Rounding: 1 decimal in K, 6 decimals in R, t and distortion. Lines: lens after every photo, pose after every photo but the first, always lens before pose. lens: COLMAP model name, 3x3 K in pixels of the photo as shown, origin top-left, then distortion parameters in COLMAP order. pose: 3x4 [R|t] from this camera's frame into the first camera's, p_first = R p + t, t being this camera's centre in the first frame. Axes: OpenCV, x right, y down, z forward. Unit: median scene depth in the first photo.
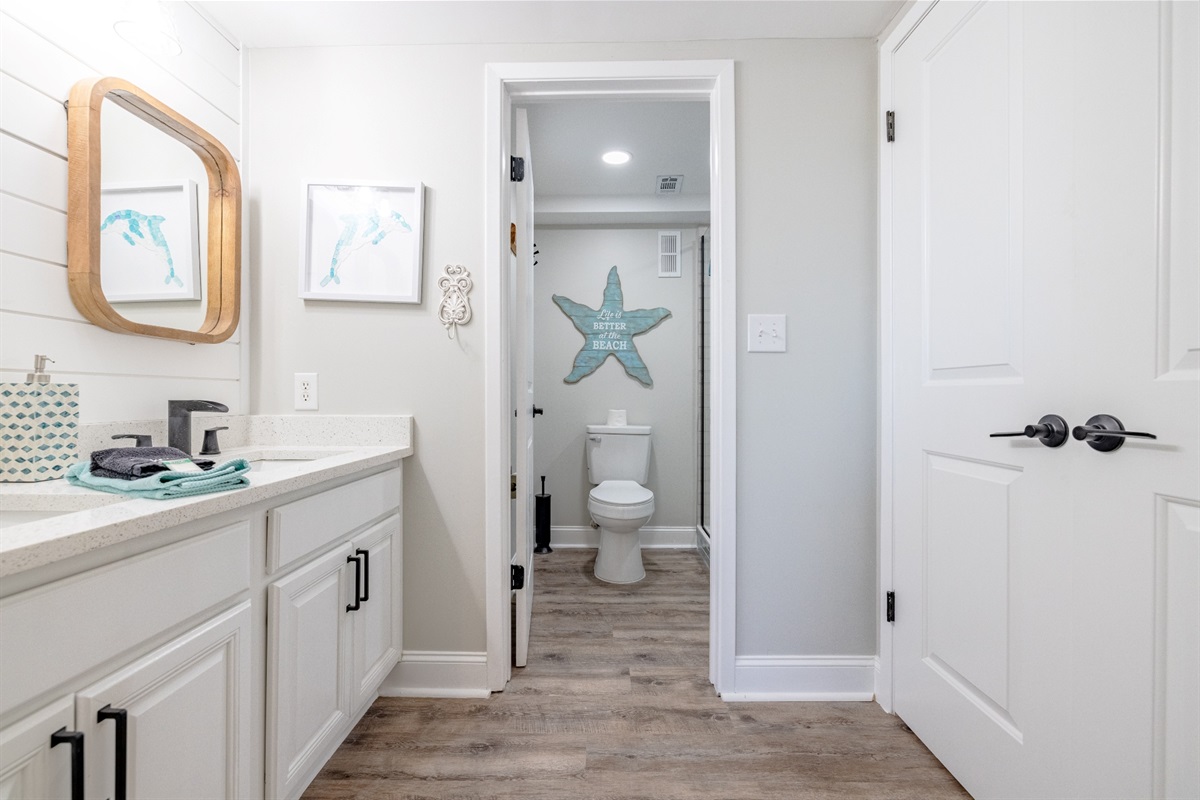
lens RADIAL K [[519.6, 0, 597.2], [0, 519.6, 391.0], [0, 0, 1]] dist [0.000471, 0.000065]
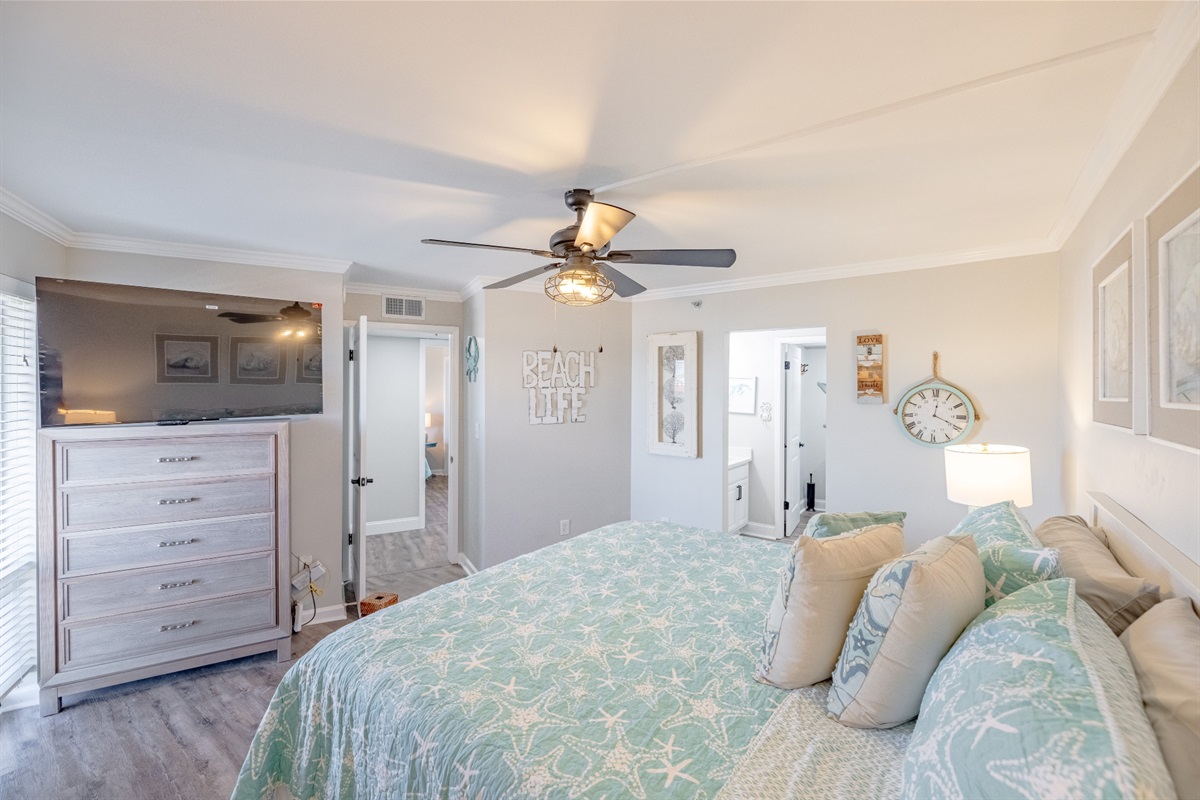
lens RADIAL K [[519.6, 0, 597.2], [0, 519.6, 391.0], [0, 0, 1]] dist [0.000471, 0.000065]
pose [[0.829616, 0.008618, -0.558267, 0.322834], [-0.004192, 0.999949, 0.009208, -0.167653], [0.558318, -0.005299, 0.829610, -1.104403]]
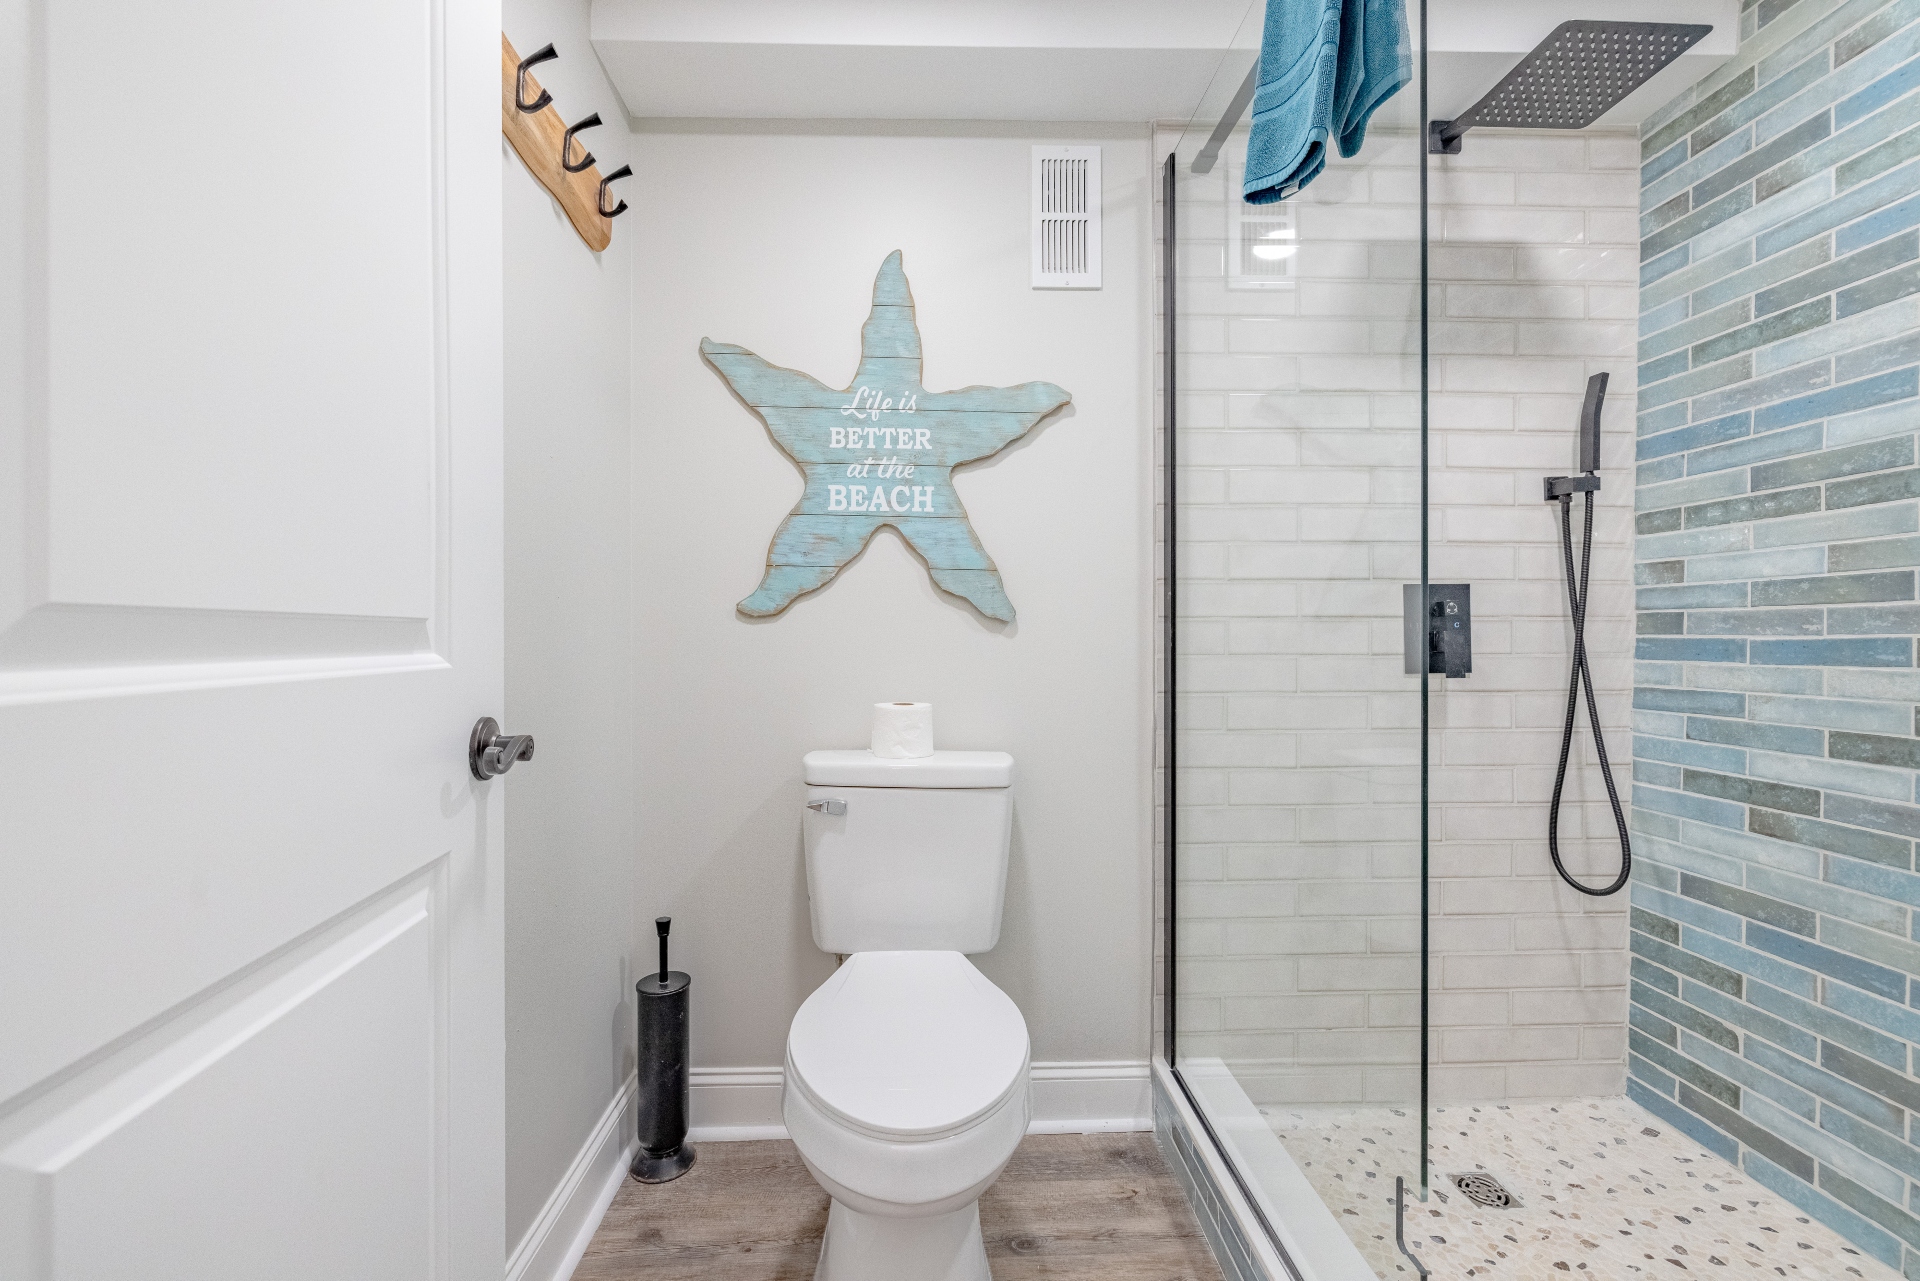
lens RADIAL K [[831.3, 0, 955.6], [0, 831.3, 626.2], [0, 0, 1]] dist [0.000471, 0.000065]
pose [[0.998165, -0.001892, 0.060523, 0.038841], [0.002039, 0.999995, -0.002359, -0.008696], [-0.060518, 0.002478, 0.998164, 0.489321]]
